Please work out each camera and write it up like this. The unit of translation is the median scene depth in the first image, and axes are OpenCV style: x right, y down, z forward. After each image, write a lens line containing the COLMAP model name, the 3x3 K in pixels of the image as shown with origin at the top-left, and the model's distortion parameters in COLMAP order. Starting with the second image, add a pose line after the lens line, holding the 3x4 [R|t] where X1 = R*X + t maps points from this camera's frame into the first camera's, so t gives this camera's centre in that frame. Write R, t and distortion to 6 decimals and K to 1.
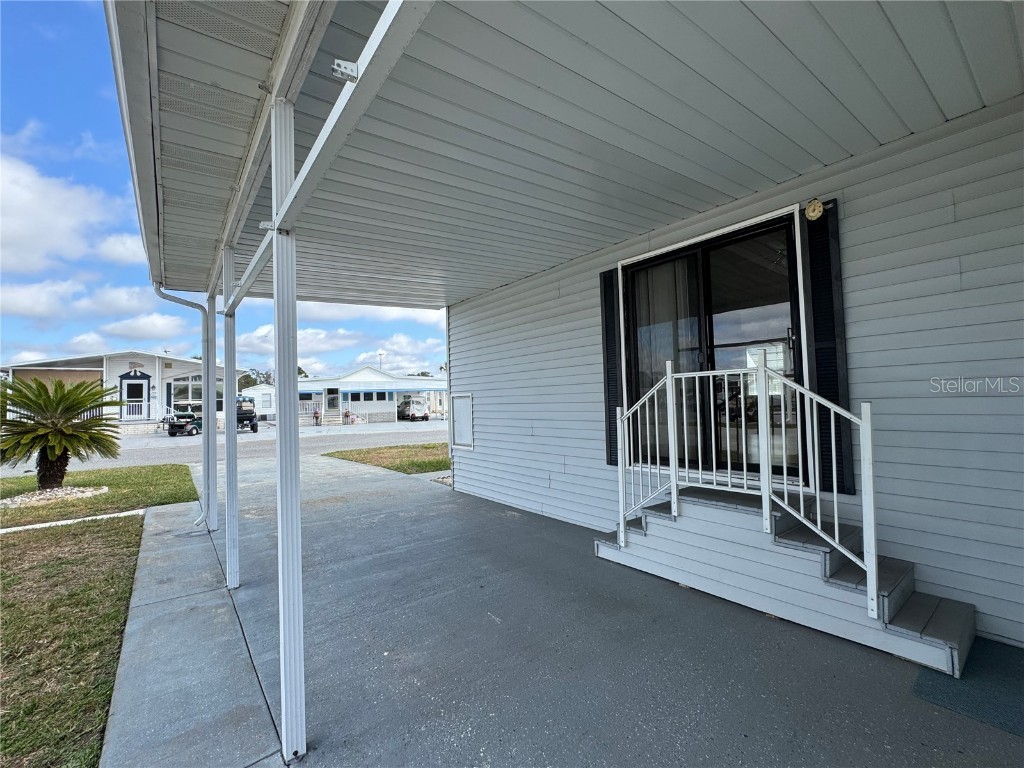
lens RADIAL K [[447.8, 0, 512.0], [0, 447.8, 384.0], [0, 0, 1]] dist [0.001301, 0.000167]
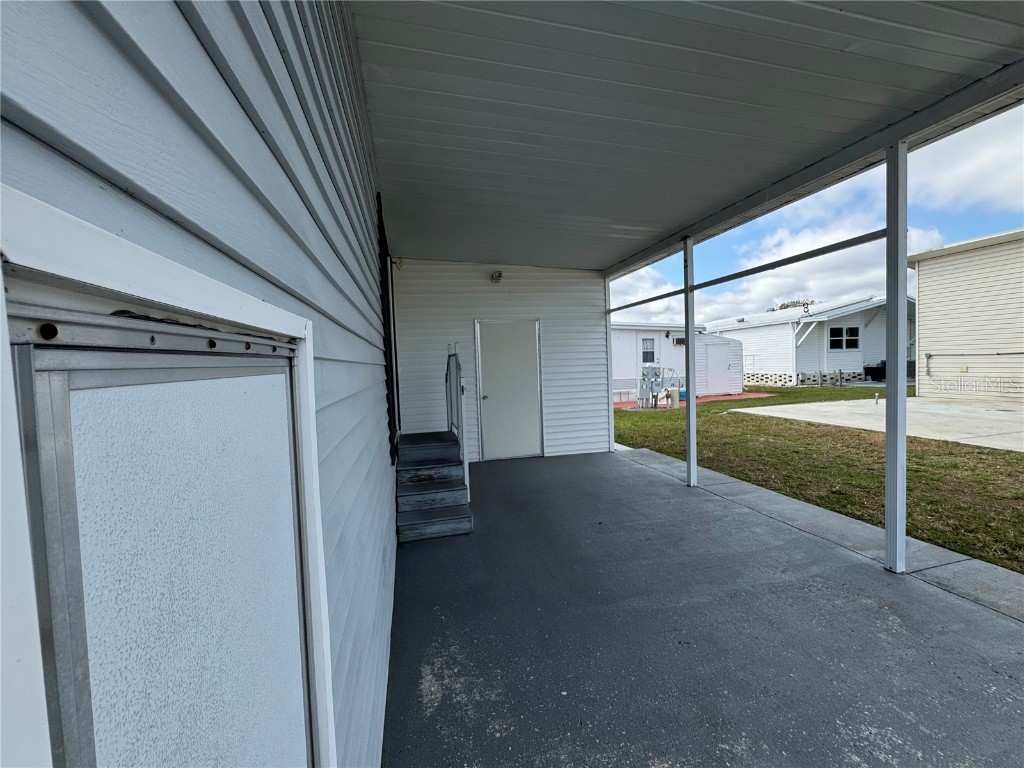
lens RADIAL K [[447.8, 0, 512.0], [0, 447.8, 384.0], [0, 0, 1]] dist [0.001301, 0.000167]
pose [[-0.905941, 0.046805, 0.420809, -0.045554], [0.054493, 0.998495, 0.006256, 0.009010], [-0.419883, 0.028599, -0.907127, 0.265818]]
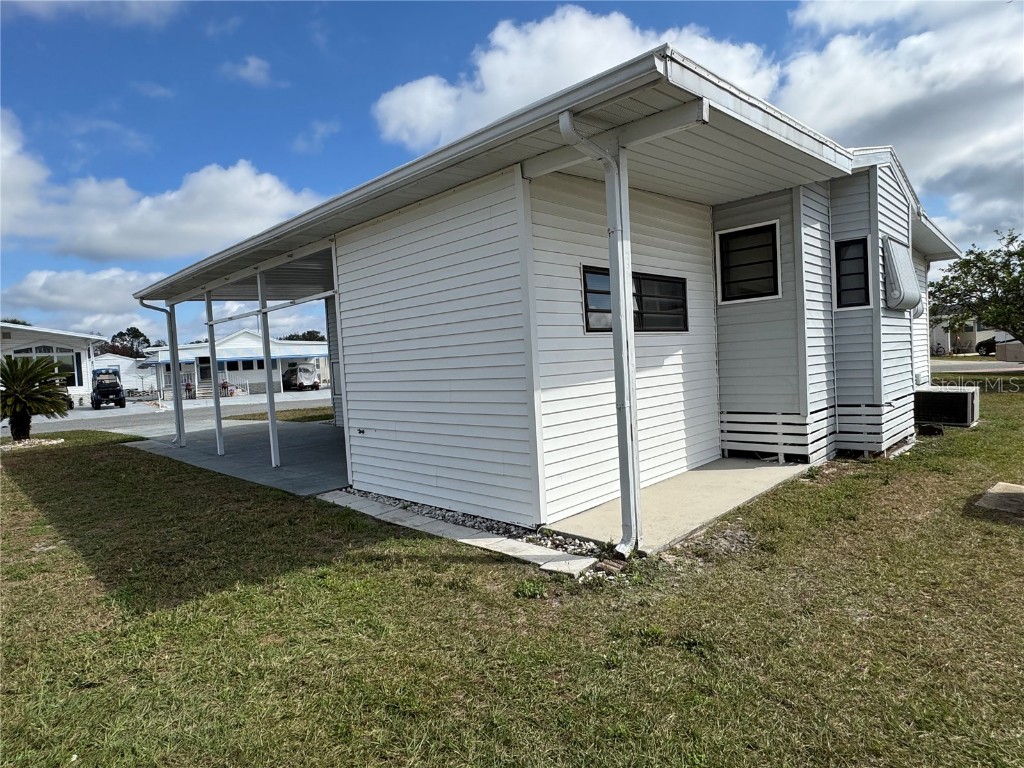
lens RADIAL K [[578.8, 0, 512.0], [0, 578.8, 384.0], [0, 0, 1]] dist [-0.001324, -0.000576]
pose [[0.990301, -0.030932, 0.135449, 0.047667], [0.021458, 0.997256, 0.070858, -0.005483], [-0.137269, -0.067265, 0.988247, -0.236444]]
